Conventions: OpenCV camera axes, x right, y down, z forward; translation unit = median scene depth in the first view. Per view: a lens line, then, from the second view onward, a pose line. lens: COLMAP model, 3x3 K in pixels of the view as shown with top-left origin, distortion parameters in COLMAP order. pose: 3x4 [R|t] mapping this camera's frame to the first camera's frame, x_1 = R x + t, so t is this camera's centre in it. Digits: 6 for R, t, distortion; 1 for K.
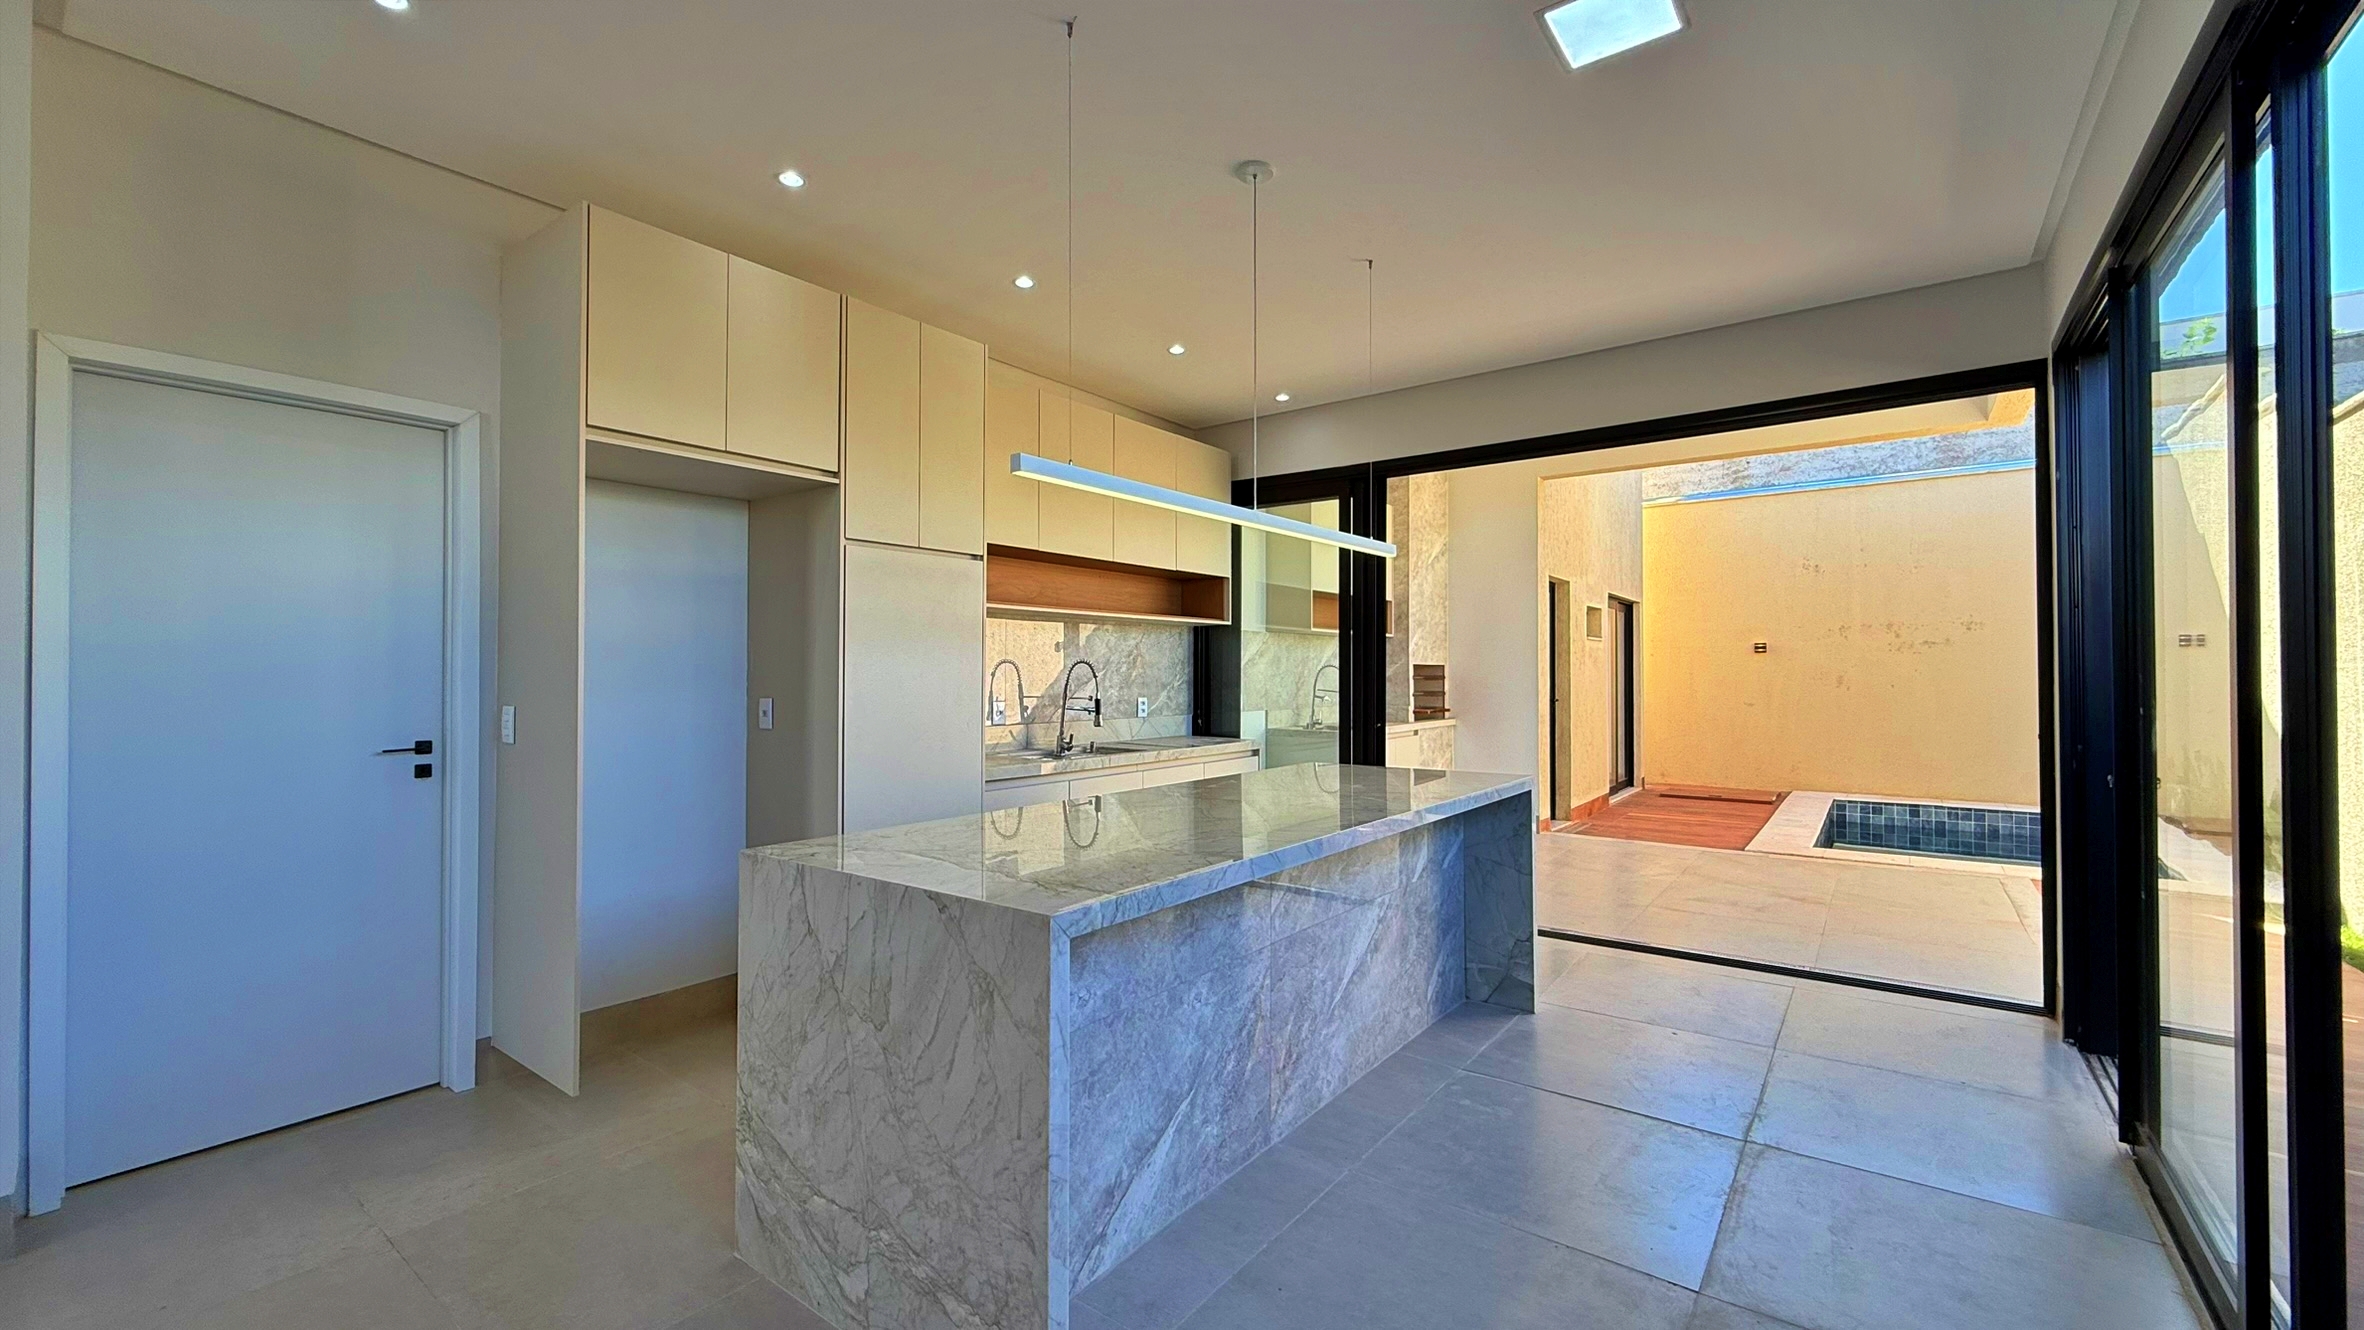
lens RADIAL K [[944.1, 0, 1174.7], [0, 944.1, 663.3], [0, 0, 1]] dist [0.000541, -0.000173]
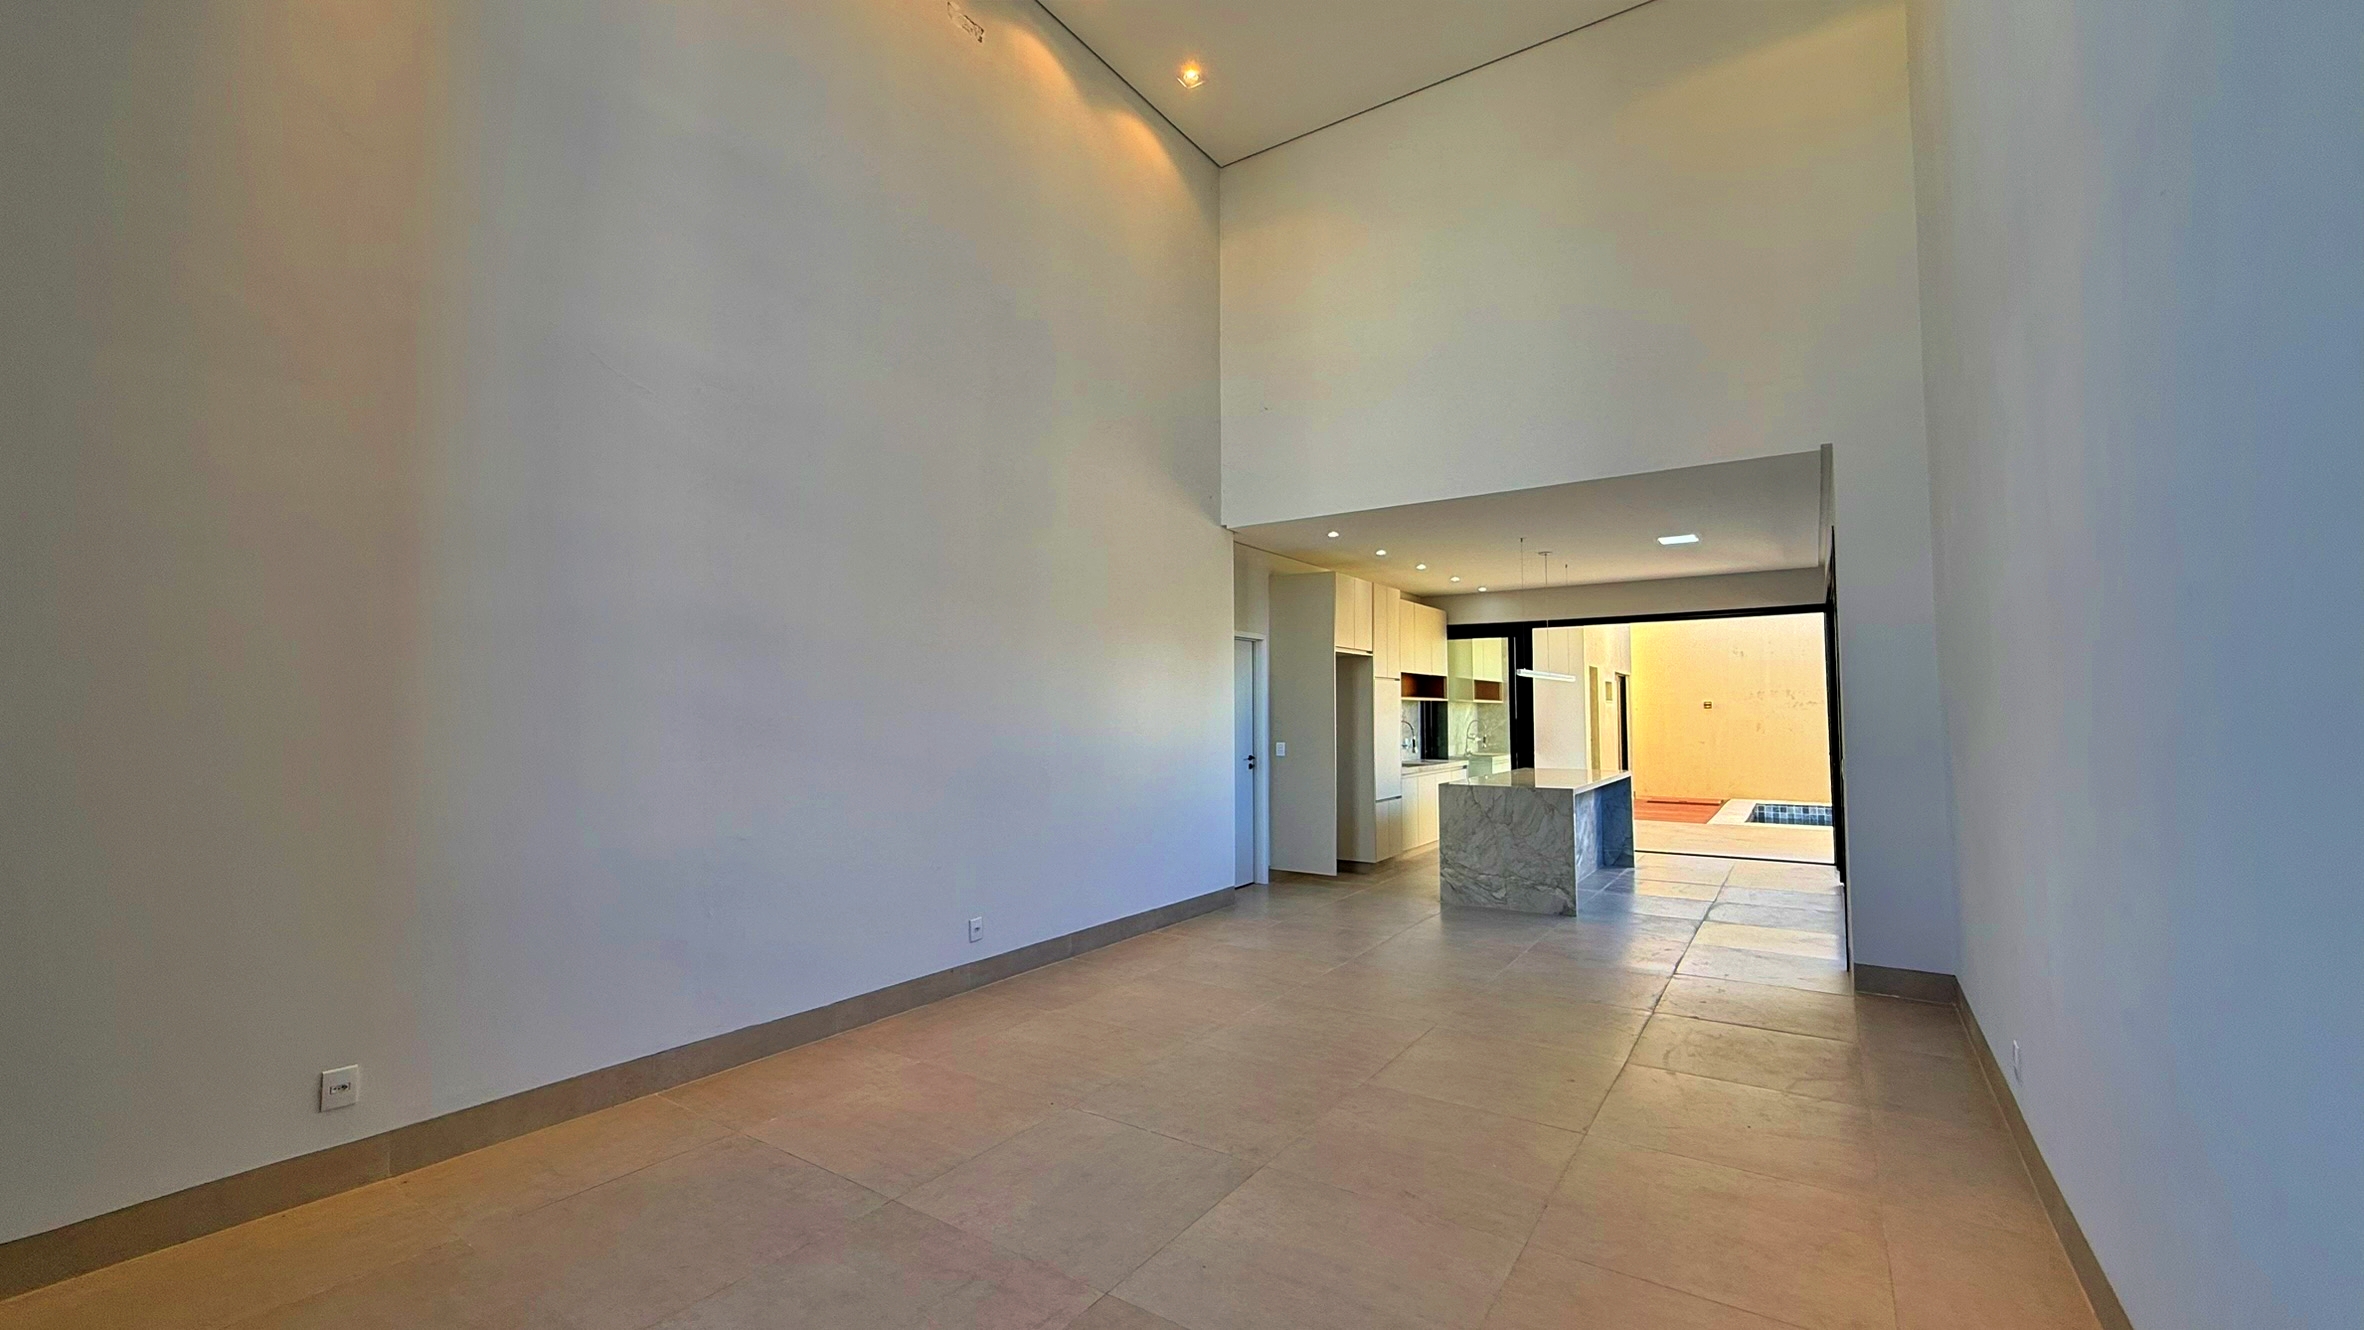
lens RADIAL K [[944.1, 0, 1172.8], [0, 944.1, 659.8], [0, 0, 1]] dist [0.000541, -0.000173]
pose [[0.998656, 0.001462, 0.051801, -1.088845], [0.000982, 0.998889, -0.047117, -0.061809], [-0.051812, 0.047105, 0.997545, -1.624434]]
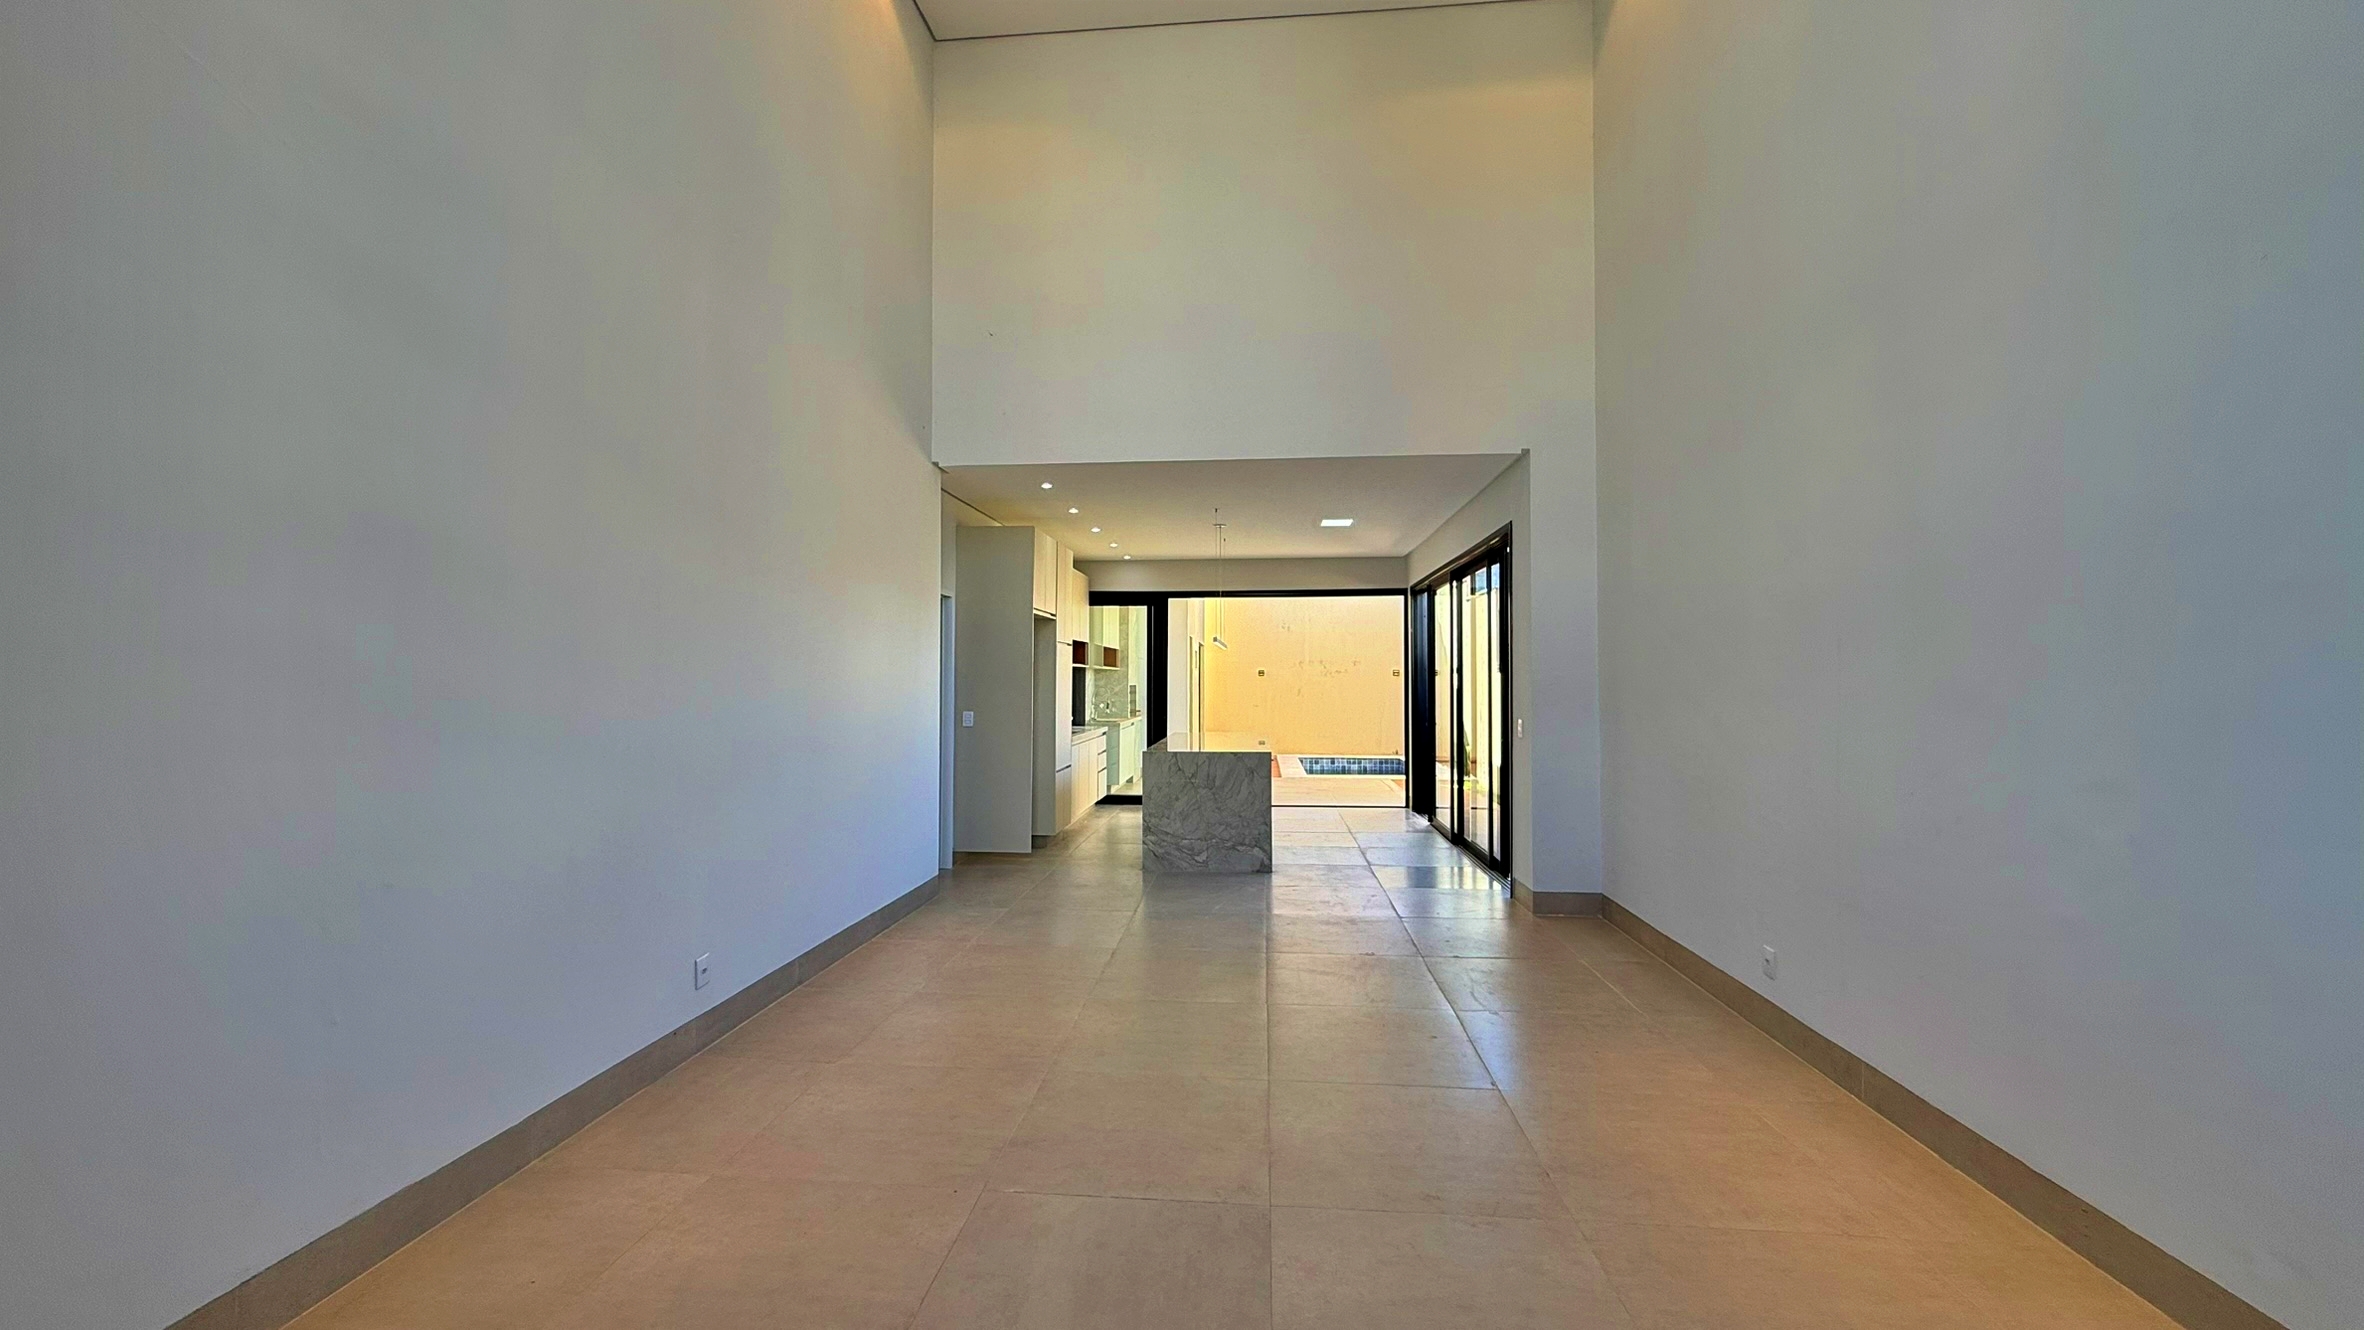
lens RADIAL K [[944.1, 0, 1172.2], [0, 944.1, 659.6], [0, 0, 1]] dist [0.000541, -0.000173]
pose [[0.850091, 0.012857, 0.526478, -1.460289], [-0.007386, 0.999895, -0.012492, -0.059589], [-0.526584, 0.006731, 0.850097, -1.306862]]
